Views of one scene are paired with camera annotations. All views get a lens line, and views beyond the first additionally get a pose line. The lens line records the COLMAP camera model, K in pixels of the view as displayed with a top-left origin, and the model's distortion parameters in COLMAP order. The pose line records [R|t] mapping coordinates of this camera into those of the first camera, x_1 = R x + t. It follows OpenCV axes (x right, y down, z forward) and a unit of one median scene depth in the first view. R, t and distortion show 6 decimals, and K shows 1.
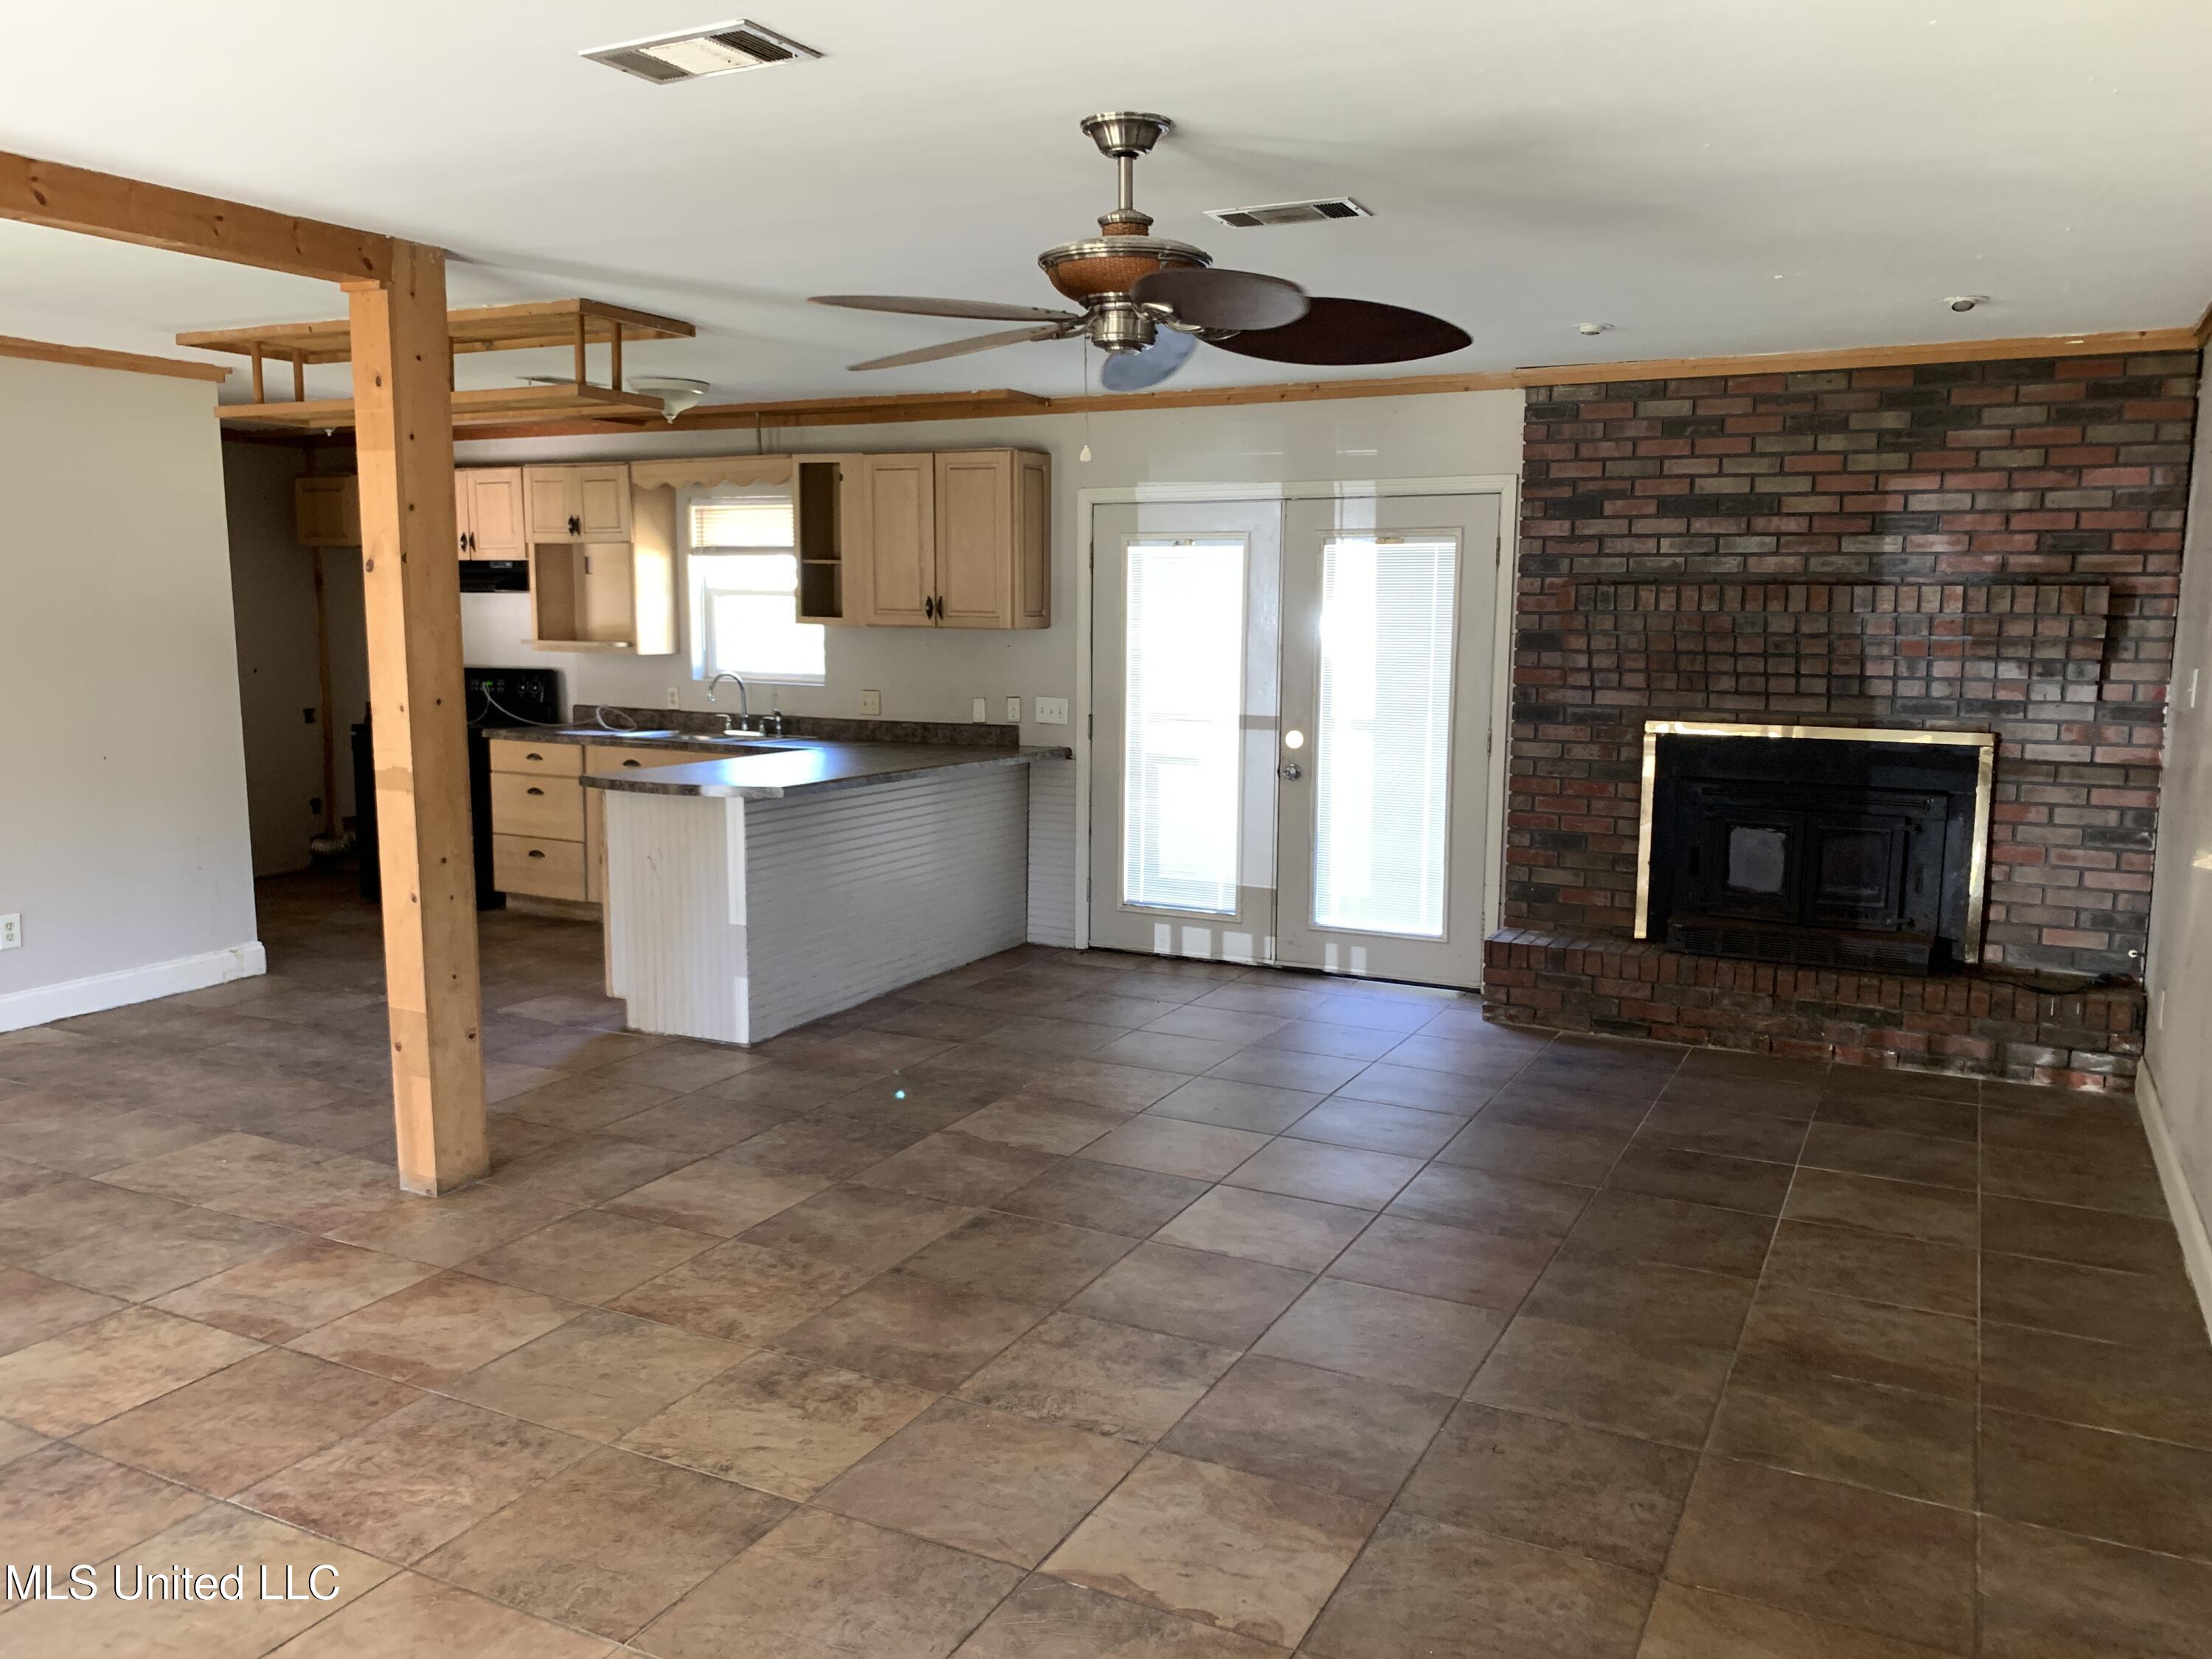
lens RADIAL K [[1714.1, 0, 1112.8], [0, 1714.1, 832.9], [0, 0, 1]] dist [0.046739, -0.050069]
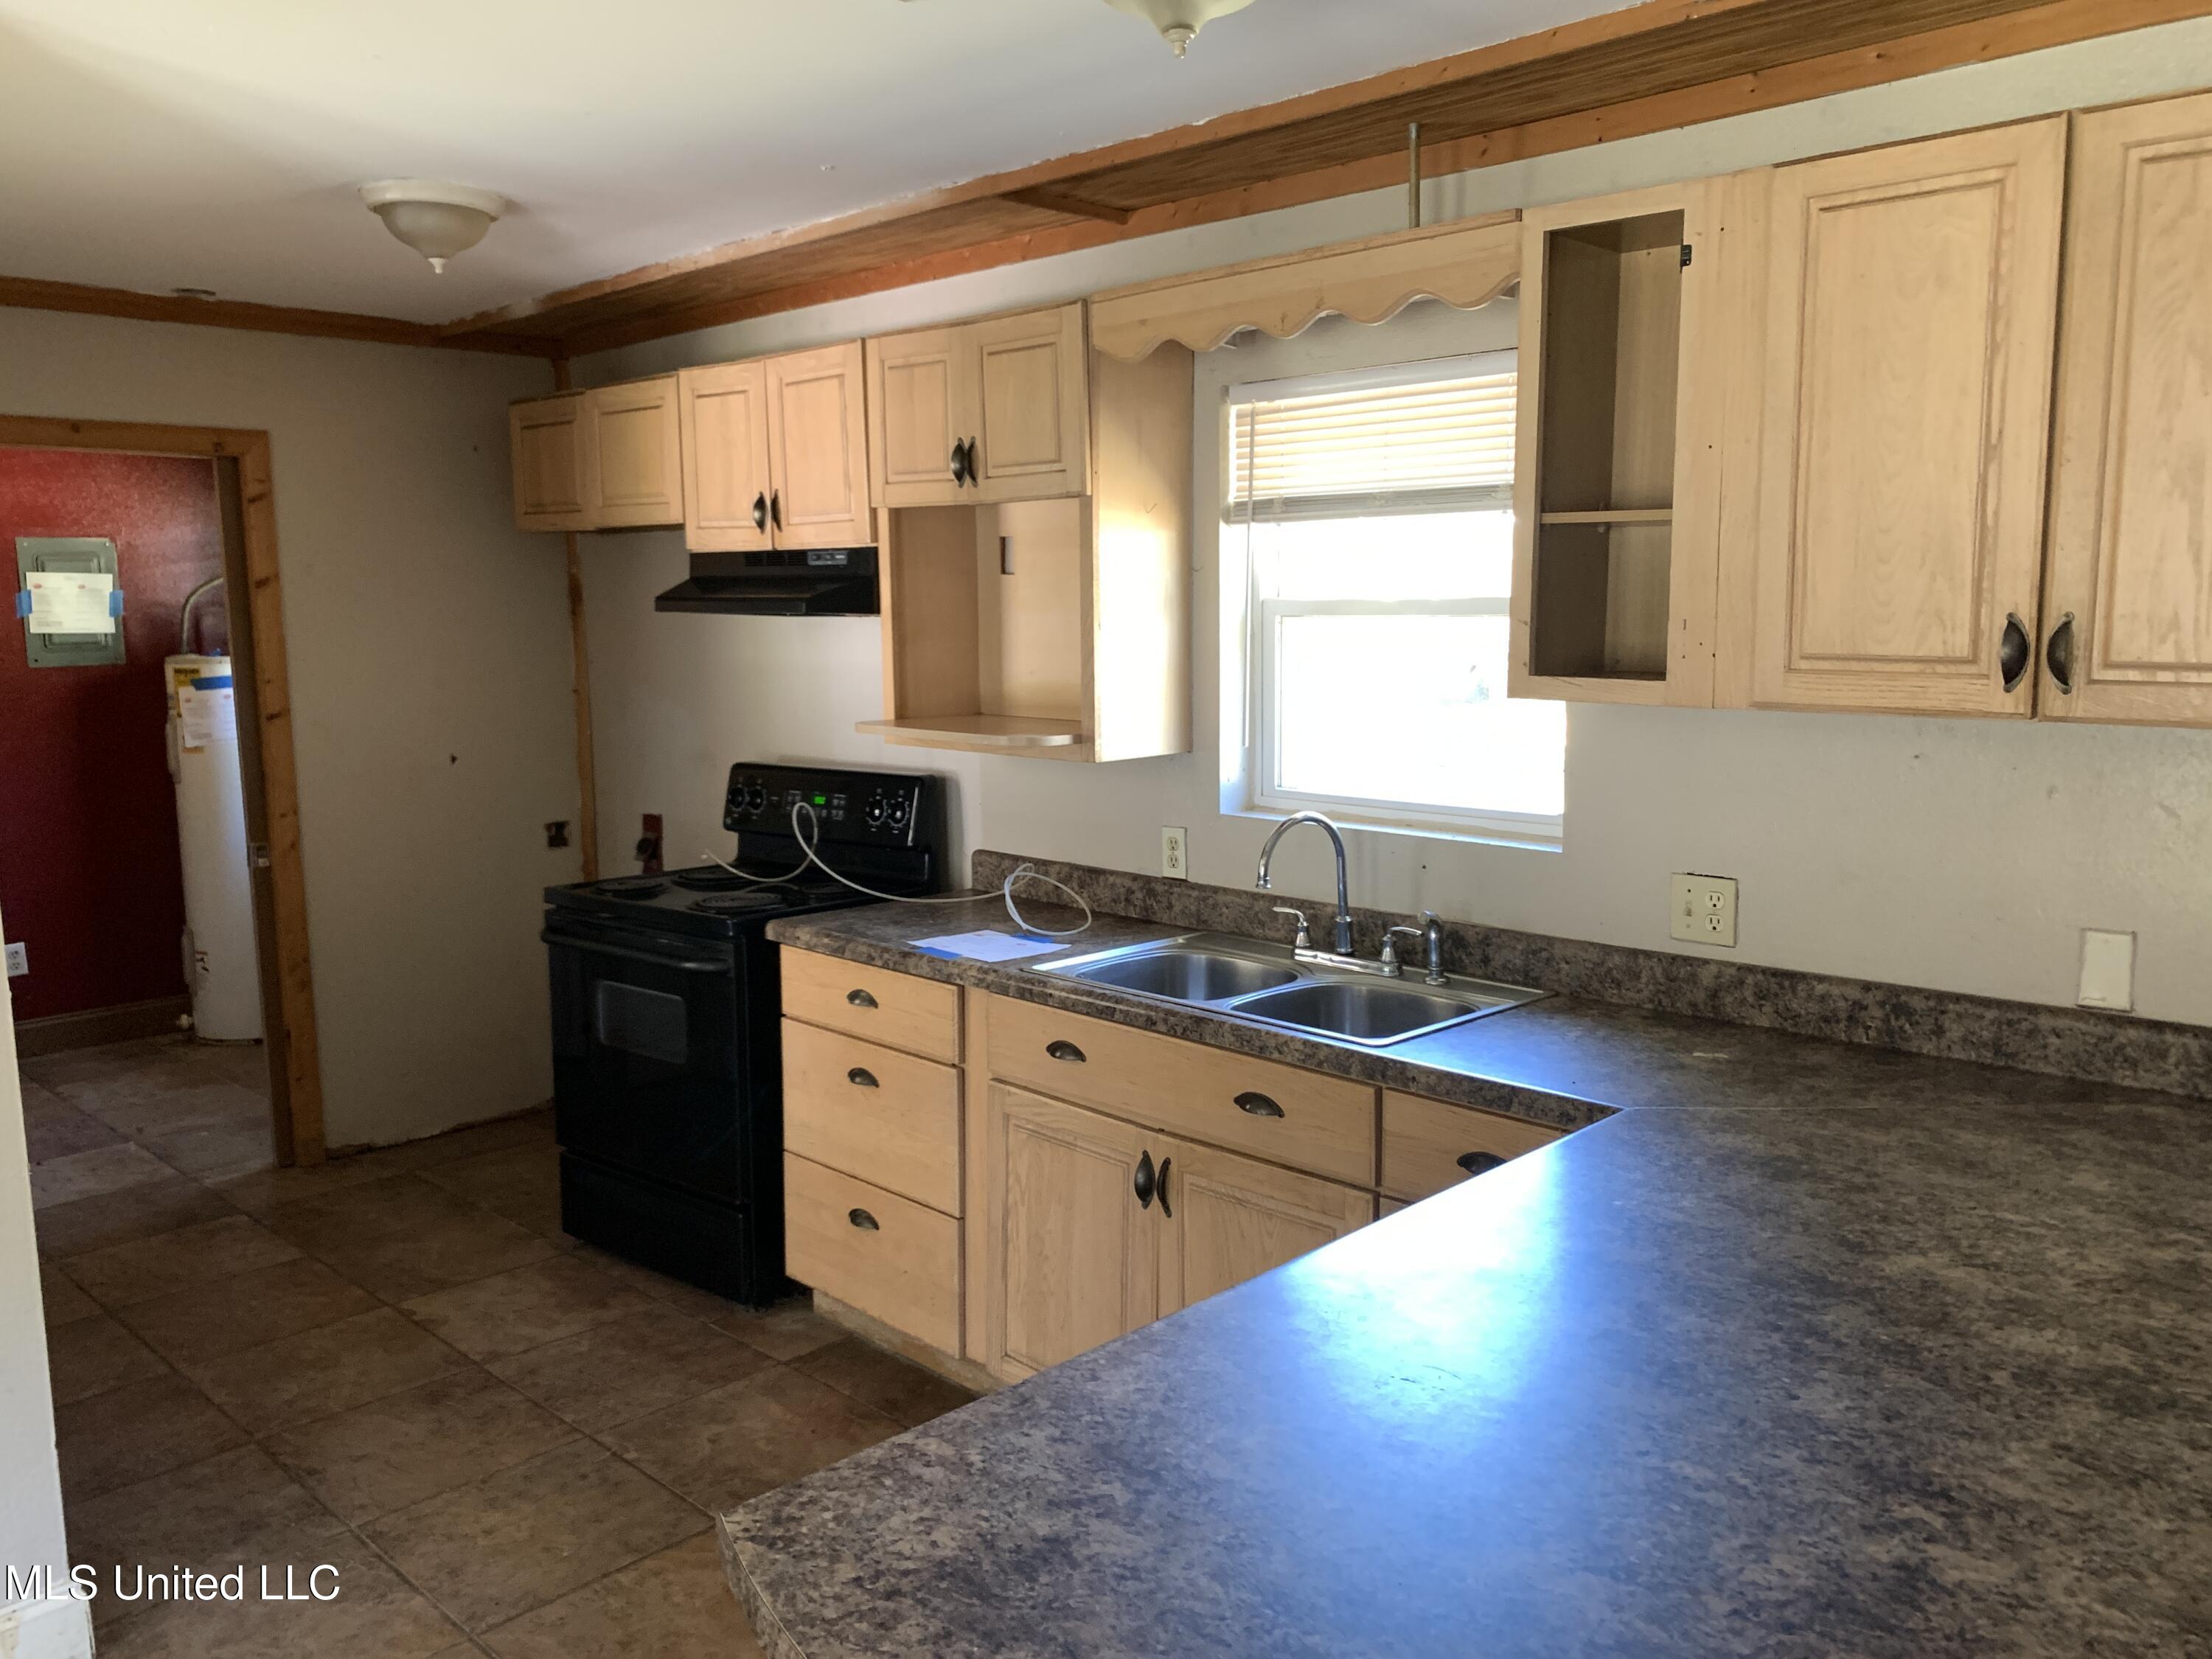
lens RADIAL K [[1714.1, 0, 1087.6], [0, 1714.1, 804.9], [0, 0, 1]] dist [0.046739, -0.050069]
pose [[0.952235, 0.019073, -0.304770, -0.169782], [-0.023045, 0.999690, -0.009442, -0.100214], [0.304496, 0.016014, 0.952379, 0.677903]]
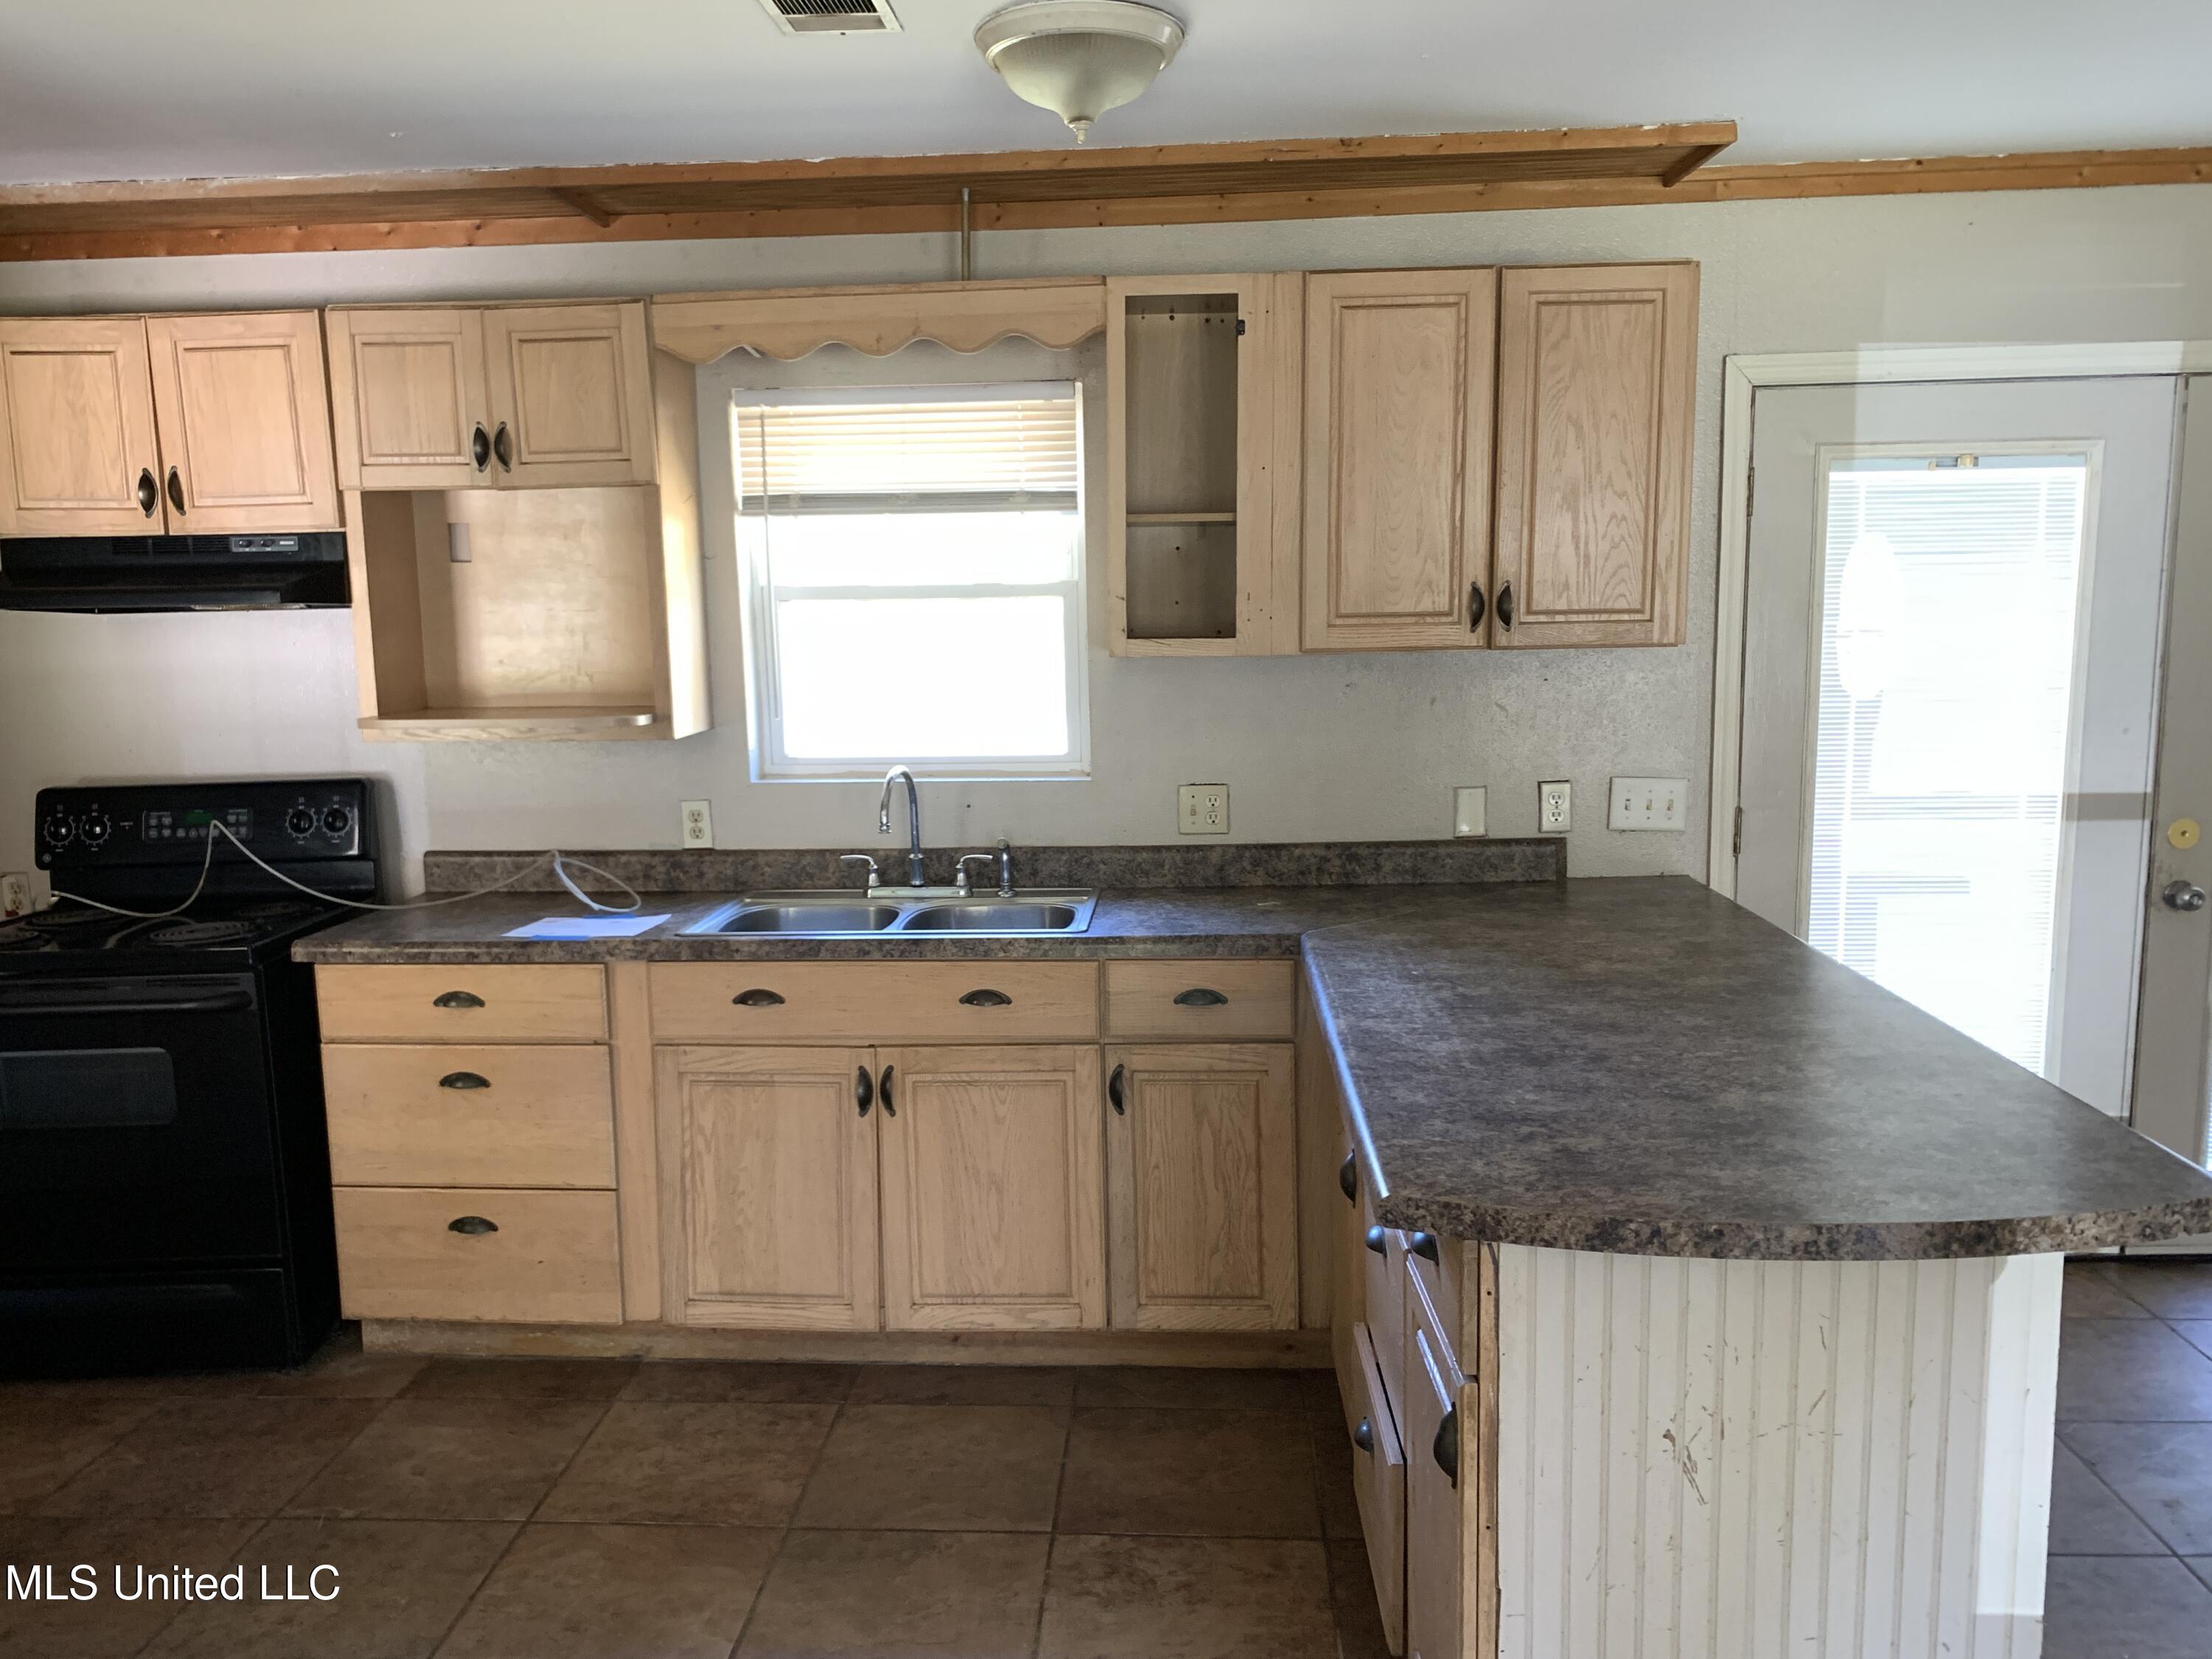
lens RADIAL K [[1714.1, 0, 1090.6], [0, 1714.1, 837.7], [0, 0, 1]] dist [0.046739, -0.050069]
pose [[0.919584, -0.084913, 0.383608, -0.392898], [0.081792, 0.996349, 0.024472, -0.090347], [-0.384285, 0.008872, 0.923172, 0.619090]]
